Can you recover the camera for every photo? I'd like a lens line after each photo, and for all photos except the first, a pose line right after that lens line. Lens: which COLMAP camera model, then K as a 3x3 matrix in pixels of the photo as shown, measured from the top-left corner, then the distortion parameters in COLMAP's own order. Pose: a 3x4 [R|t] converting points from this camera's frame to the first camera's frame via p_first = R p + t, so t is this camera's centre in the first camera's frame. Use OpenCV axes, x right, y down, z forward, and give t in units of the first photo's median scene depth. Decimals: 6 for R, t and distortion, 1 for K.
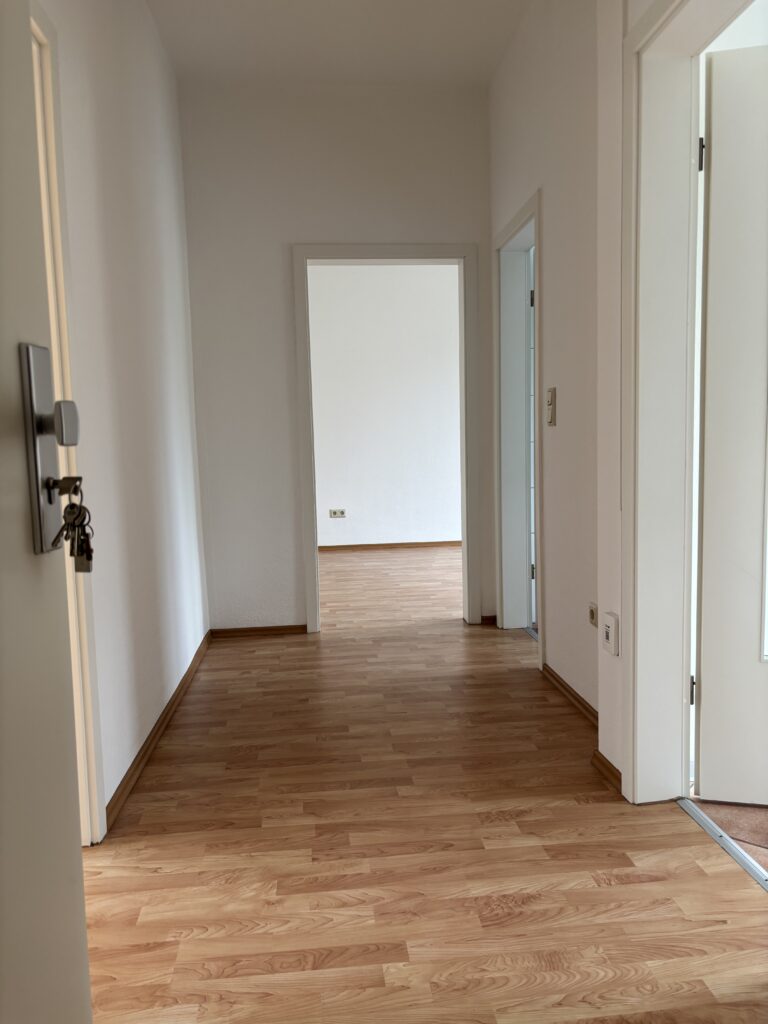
lens RADIAL K [[777.3, 0, 382.3], [0, 777.3, 515.4], [0, 0, 1]] dist [0.046204, -0.052584]
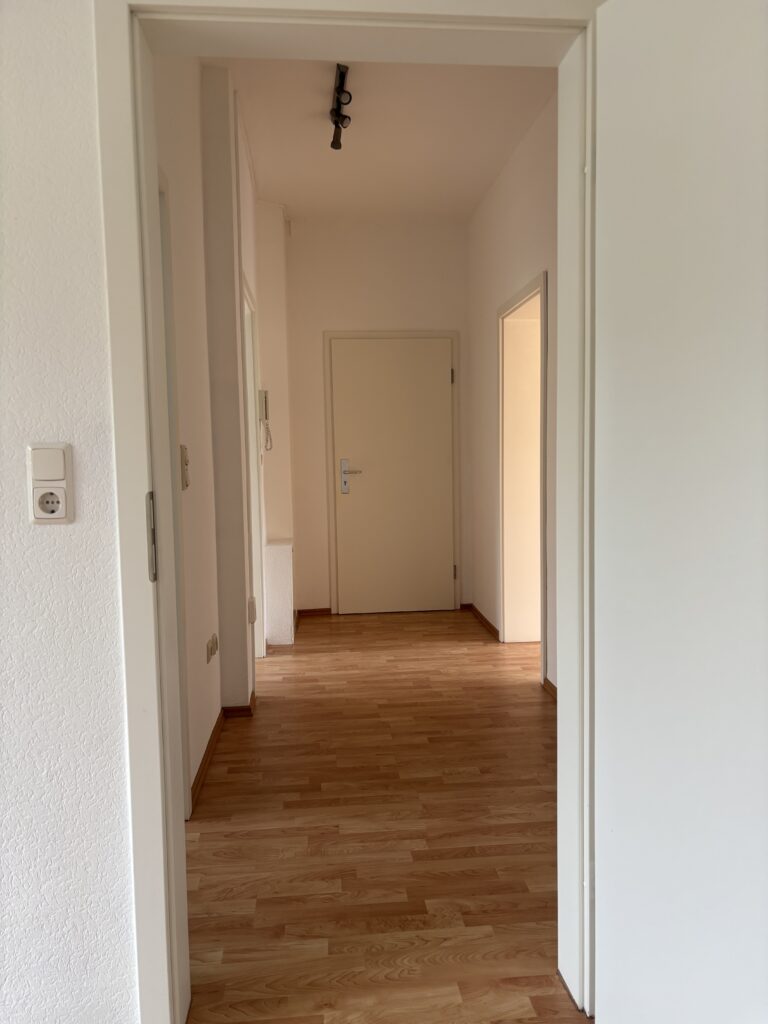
lens RADIAL K [[777.3, 0, 383.9], [0, 777.3, 511.4], [0, 0, 1]] dist [0.046204, -0.052584]
pose [[-0.999078, 0.042574, 0.005545, 0.001776], [0.042901, 0.984926, 0.167572, -0.331242], [0.001673, 0.167655, -0.985844, 2.729398]]
